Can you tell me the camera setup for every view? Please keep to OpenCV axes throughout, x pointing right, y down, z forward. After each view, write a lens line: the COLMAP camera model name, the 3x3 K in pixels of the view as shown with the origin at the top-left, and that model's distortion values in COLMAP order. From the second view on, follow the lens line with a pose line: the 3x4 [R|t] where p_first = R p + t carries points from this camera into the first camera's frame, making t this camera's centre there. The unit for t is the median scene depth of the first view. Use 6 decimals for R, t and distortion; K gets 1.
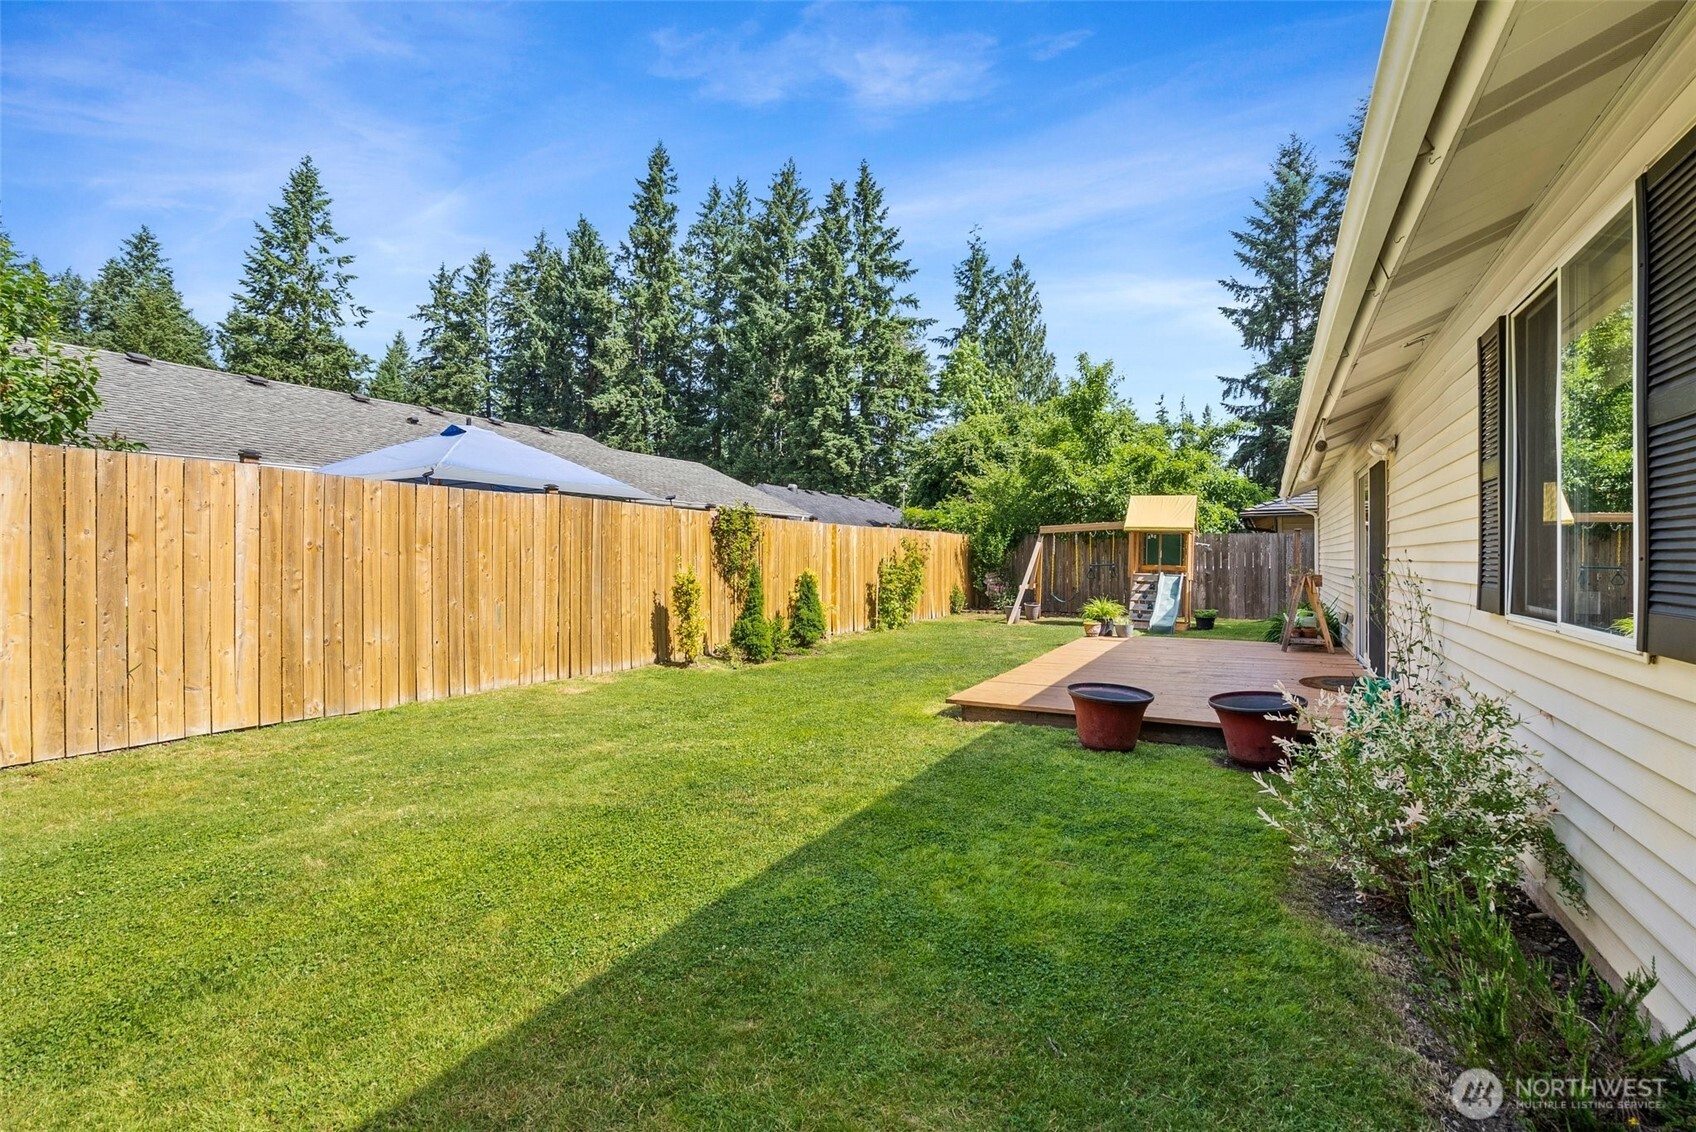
lens RADIAL K [[769.8, 0, 851.6], [0, 769.8, 558.6], [0, 0, 1]] dist [-0.002656, 0.000866]
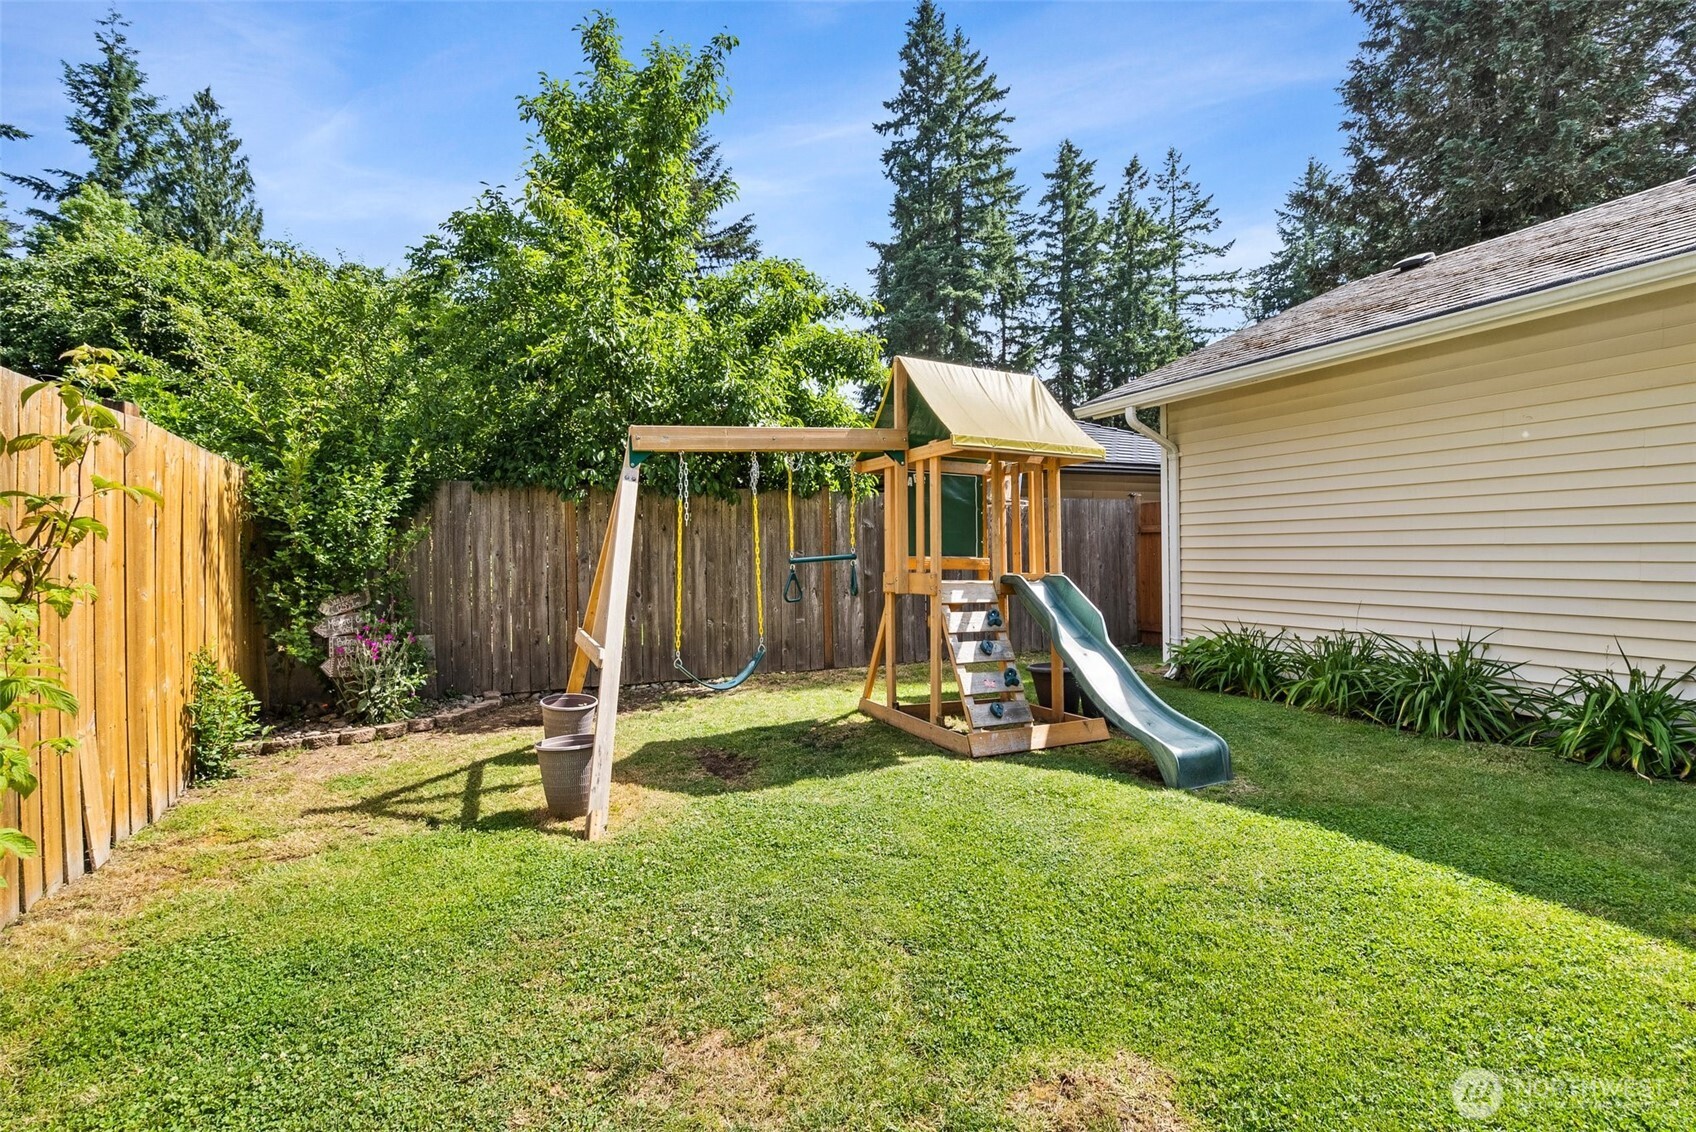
lens RADIAL K [[781.3, 0, 852.9], [0, 781.3, 547.1], [0, 0, 1]] dist [0.001159, 0.001097]
pose [[0.600994, -0.004177, 0.799243, 0.018066], [0.016920, 0.999829, -0.007498, 0.001479], [-0.799075, 0.018030, 0.600961, 0.204697]]
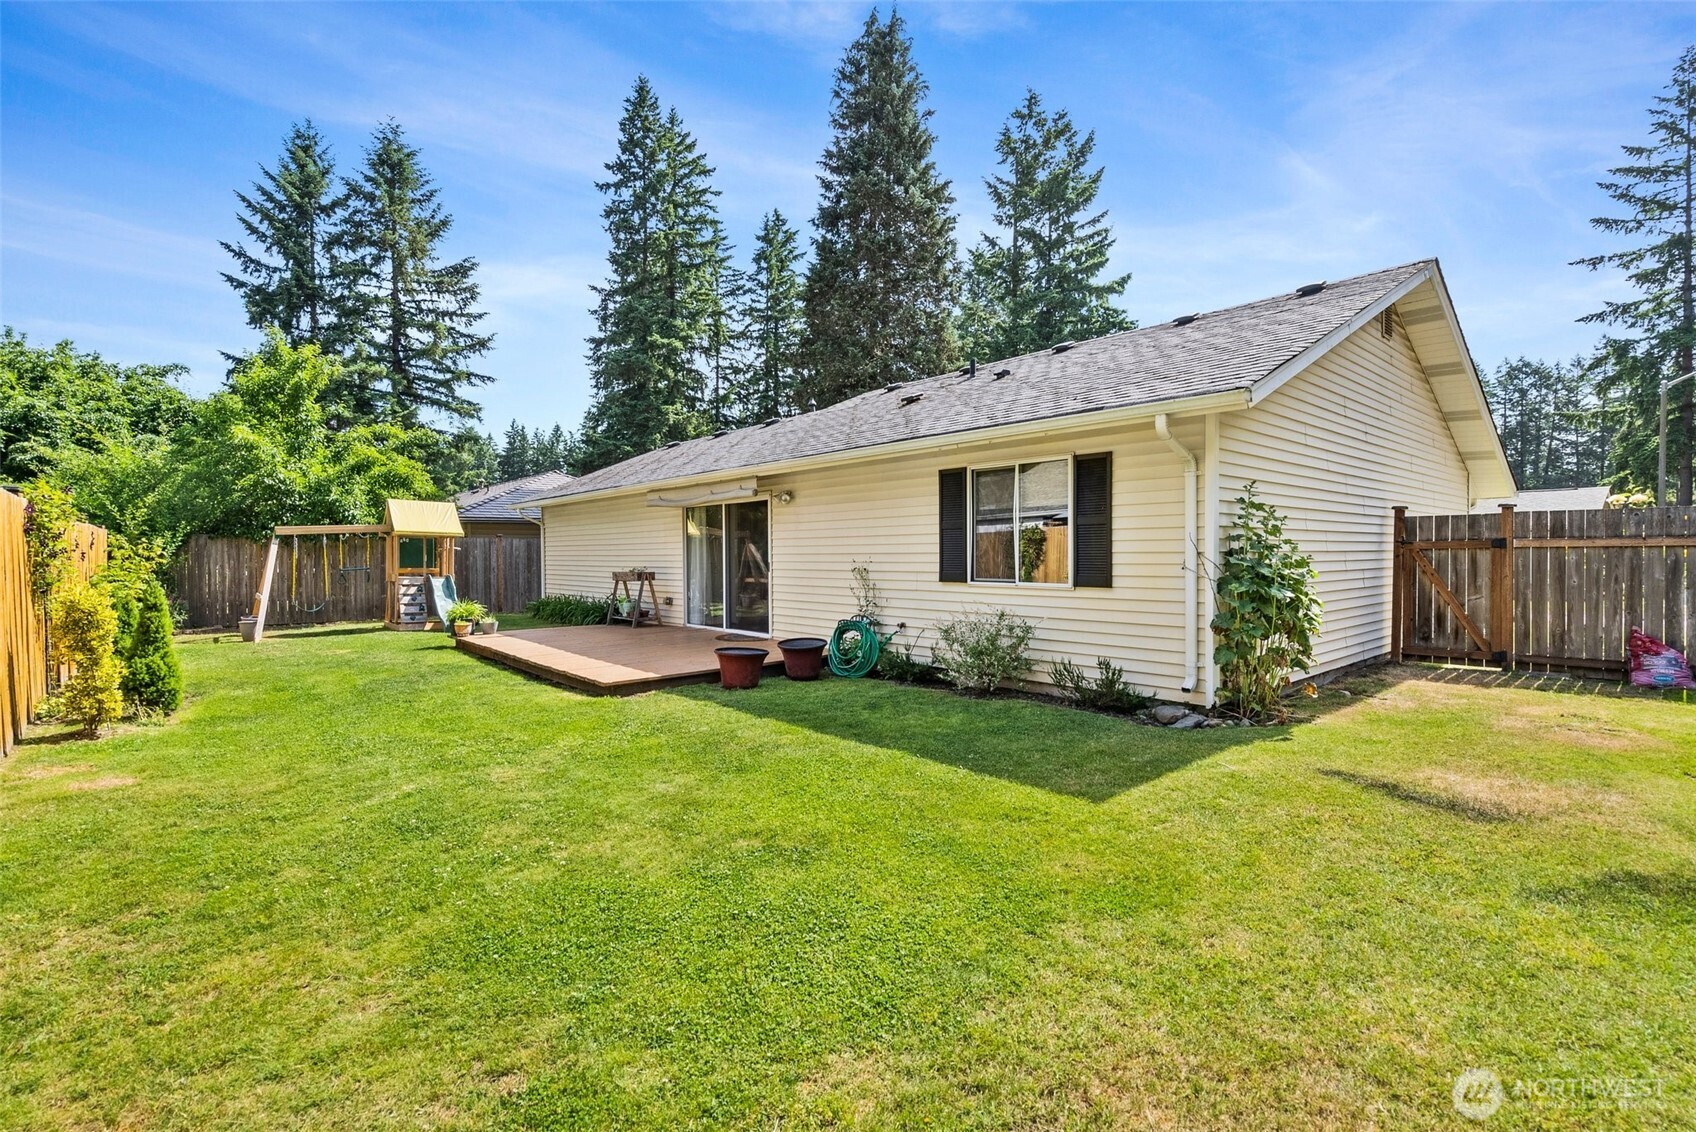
lens RADIAL K [[769.8, 0, 851.6], [0, 769.8, 558.6], [0, 0, 1]] dist [-0.002656, 0.000866]
pose [[0.356882, -0.010240, 0.934094, -0.088313], [0.009975, 0.999925, 0.007151, -0.001448], [-0.934096, 0.006765, 0.356957, 0.023188]]
